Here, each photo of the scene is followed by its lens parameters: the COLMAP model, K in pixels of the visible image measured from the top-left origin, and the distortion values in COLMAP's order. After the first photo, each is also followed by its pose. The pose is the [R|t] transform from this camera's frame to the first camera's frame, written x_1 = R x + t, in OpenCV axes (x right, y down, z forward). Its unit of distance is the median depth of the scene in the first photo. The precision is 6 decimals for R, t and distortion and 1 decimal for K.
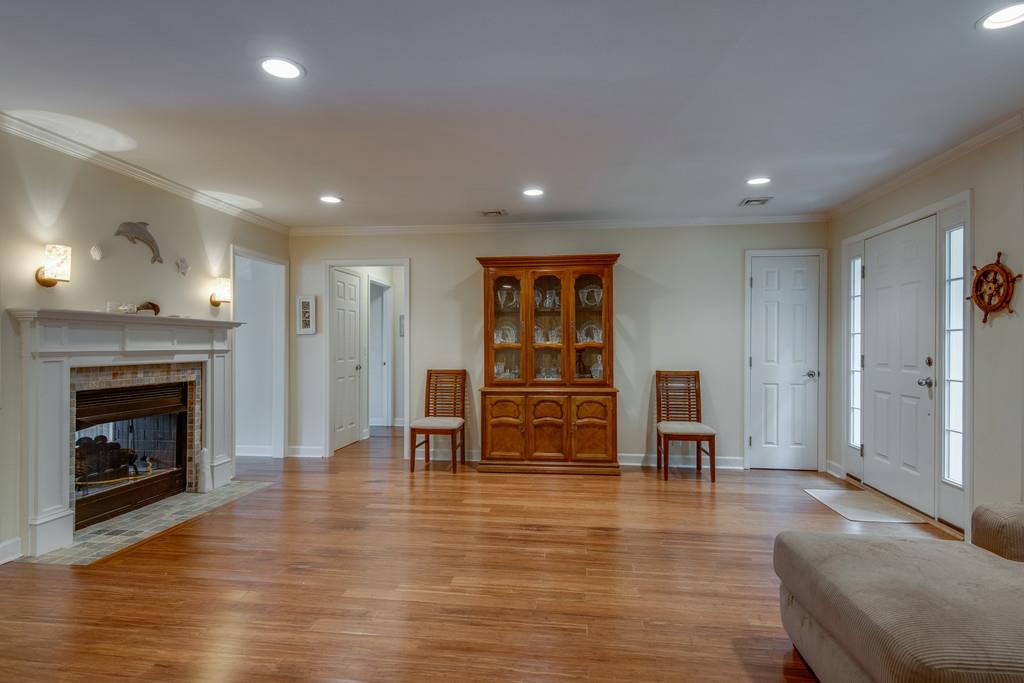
lens RADIAL K [[532.1, 0, 521.3], [0, 532.1, 345.1], [0, 0, 1]] dist [0.002518, -0.000134]
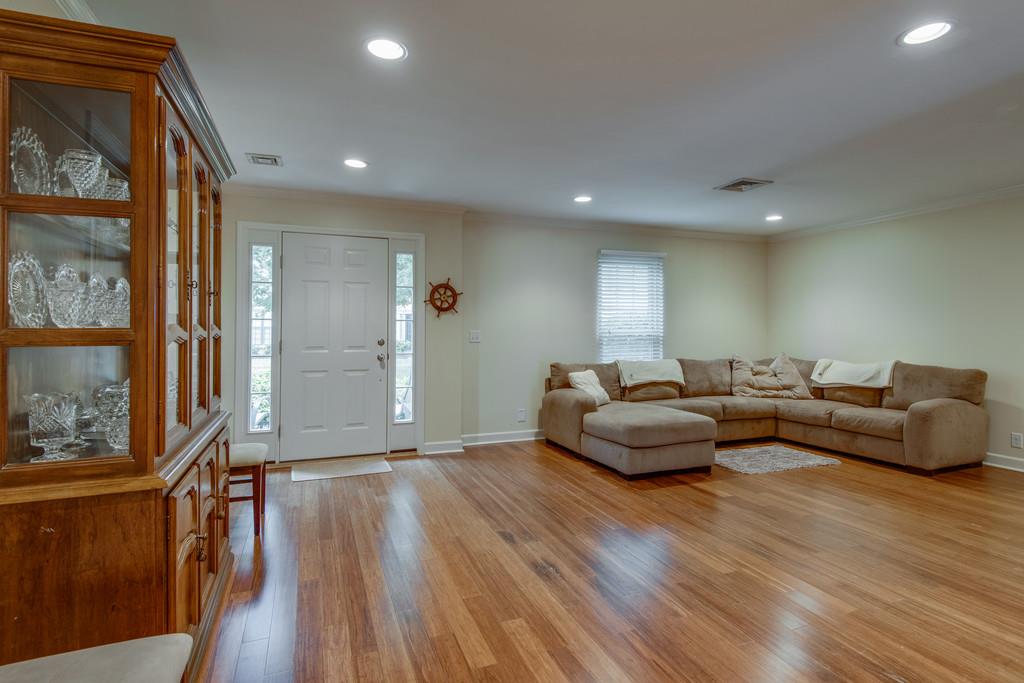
lens RADIAL K [[505.8, 0, 508.3], [0, 505.8, 329.6], [0, 0, 1]] dist [0.017076, 0.000125]
pose [[-0.450468, -0.000675, 0.892792, -0.541671], [0.000736, 0.999999, 0.001128, -0.003690], [-0.892792, 0.001165, -0.450467, 1.238418]]
